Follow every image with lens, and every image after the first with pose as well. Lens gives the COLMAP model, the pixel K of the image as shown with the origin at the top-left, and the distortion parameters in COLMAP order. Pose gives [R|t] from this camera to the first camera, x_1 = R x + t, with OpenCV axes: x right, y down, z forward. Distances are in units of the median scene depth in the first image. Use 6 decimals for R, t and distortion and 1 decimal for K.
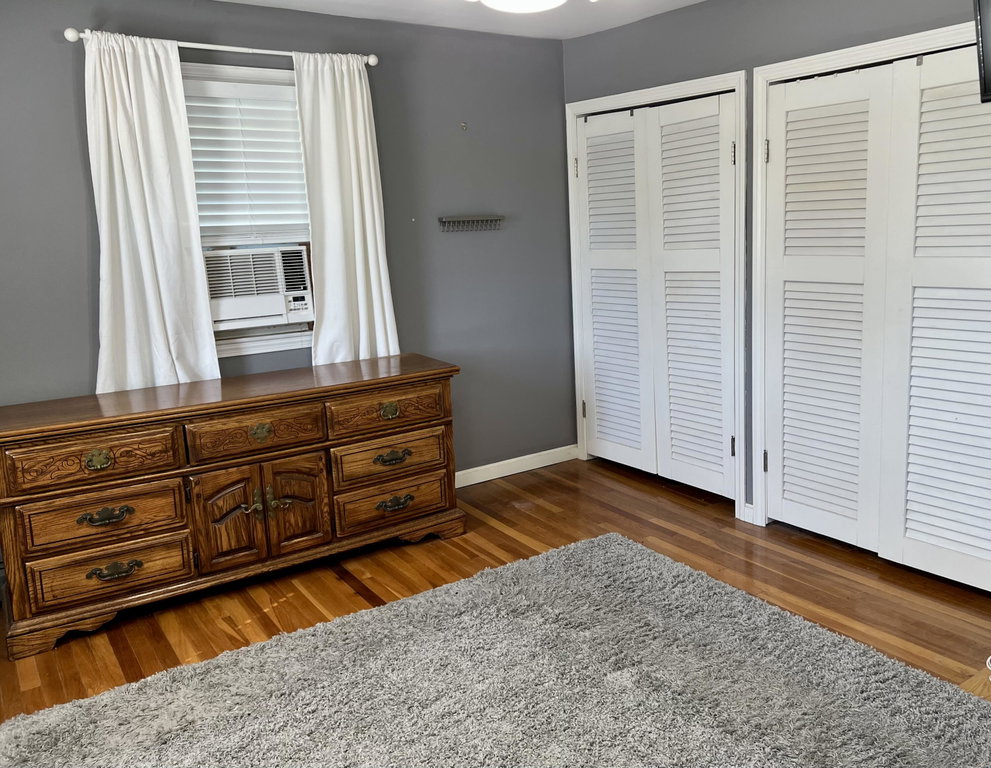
lens RADIAL K [[855.2, 0, 495.5], [0, 855.2, 384.0], [0, 0, 1]] dist [0.002802, -0.003919]
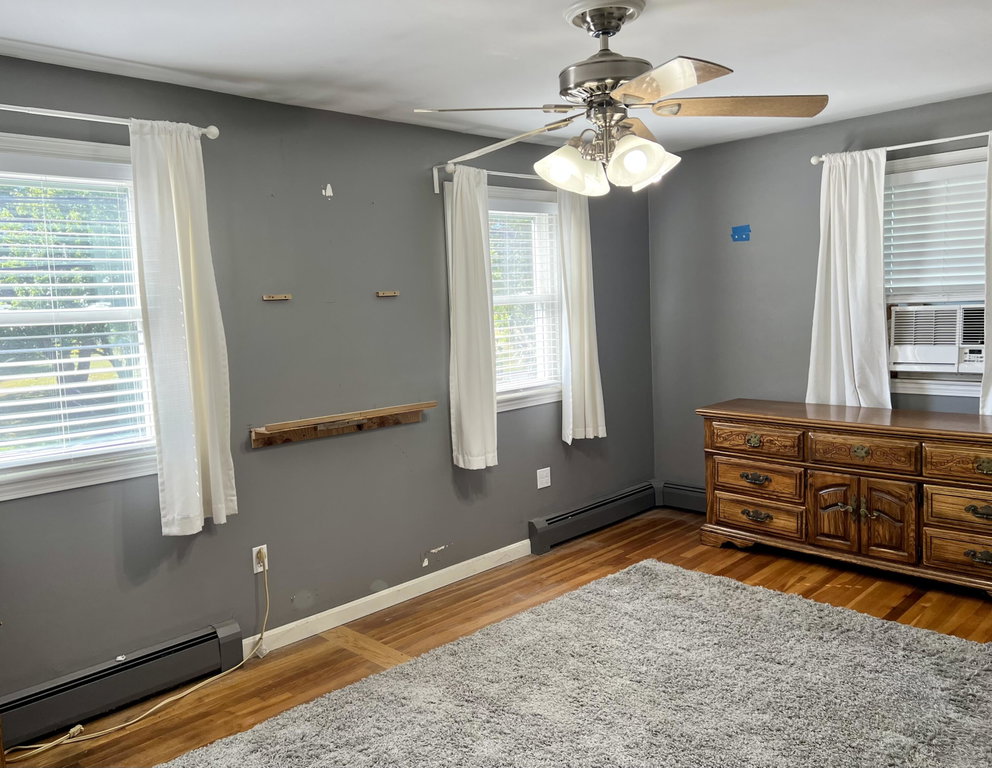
lens RADIAL K [[856.1, 0, 496.0], [0, 856.1, 384.0], [0, 0, 1]] dist [0.002802, -0.003919]
pose [[0.110378, 0.130287, -0.985313, 0.869460], [-0.142043, 0.983262, 0.114104, -0.106659], [0.983687, 0.127362, 0.127036, 0.287190]]
